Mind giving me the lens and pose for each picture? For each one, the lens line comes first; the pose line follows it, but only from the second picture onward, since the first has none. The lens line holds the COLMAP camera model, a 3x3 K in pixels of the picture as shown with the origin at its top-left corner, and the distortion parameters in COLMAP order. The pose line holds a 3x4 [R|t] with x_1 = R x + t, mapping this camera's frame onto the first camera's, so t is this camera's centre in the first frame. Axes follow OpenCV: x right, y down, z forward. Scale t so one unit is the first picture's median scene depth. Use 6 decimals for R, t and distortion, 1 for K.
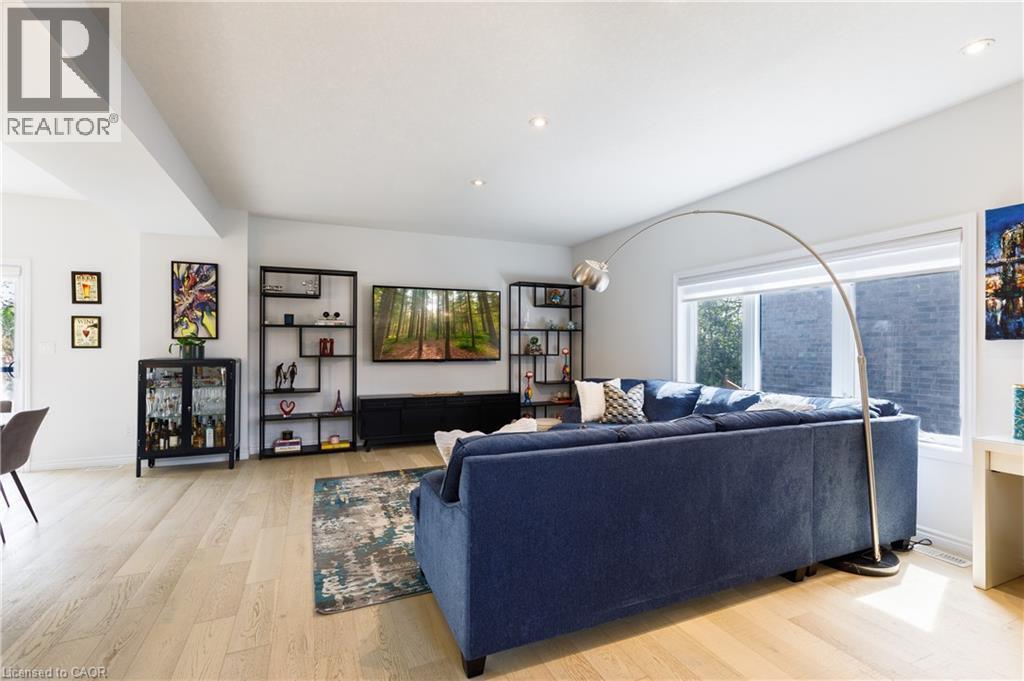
lens RADIAL K [[461.3, 0, 512.7], [0, 461.3, 342.9], [0, 0, 1]] dist [0.004433, -0.001348]
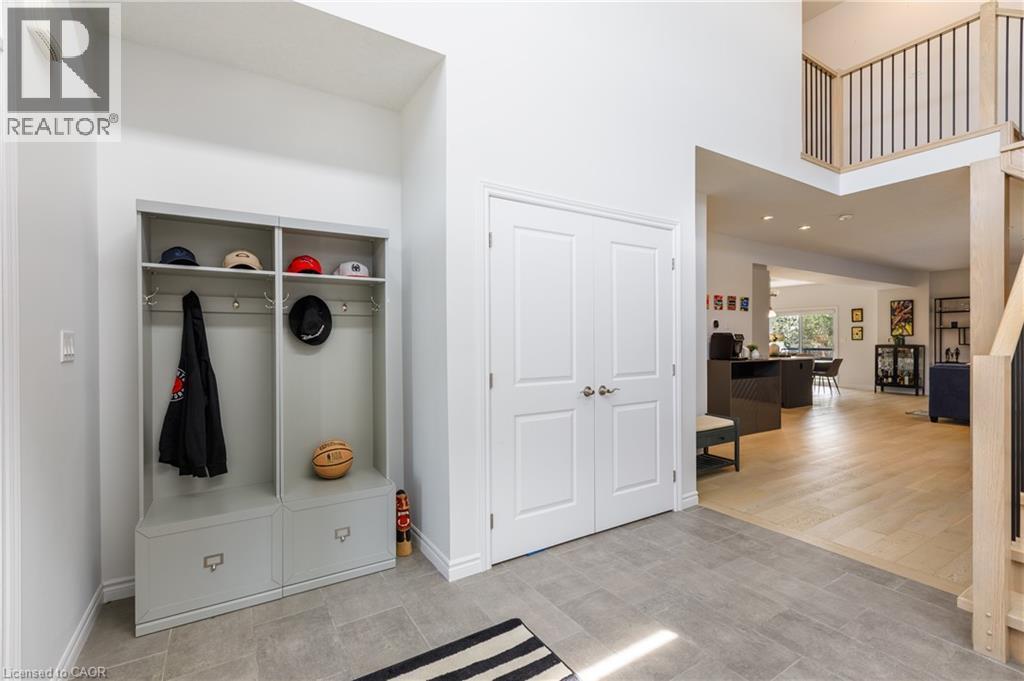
lens RADIAL K [[461.3, 0, 515.6], [0, 461.3, 344.3], [0, 0, 1]] dist [0.004433, -0.001348]
pose [[0.150880, 0.010468, -0.988497, 1.206658], [0.011215, 0.999861, 0.012301, -0.015305], [0.988489, -0.012942, 0.150741, -1.140597]]
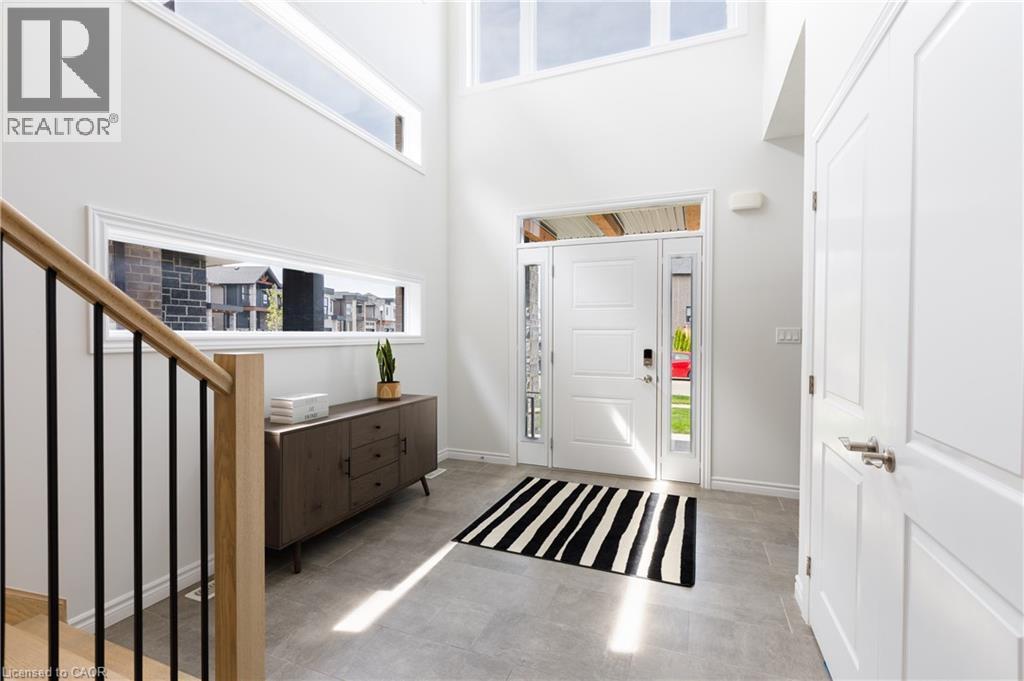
lens RADIAL K [[461.3, 0, 513.8], [0, 461.3, 339.7], [0, 0, 1]] dist [0.004433, -0.001348]
pose [[-0.698483, -0.009890, 0.715558, 1.187745], [-0.008828, 0.999947, 0.005203, -0.015081], [-0.715572, -0.002682, -0.698534, -1.124890]]
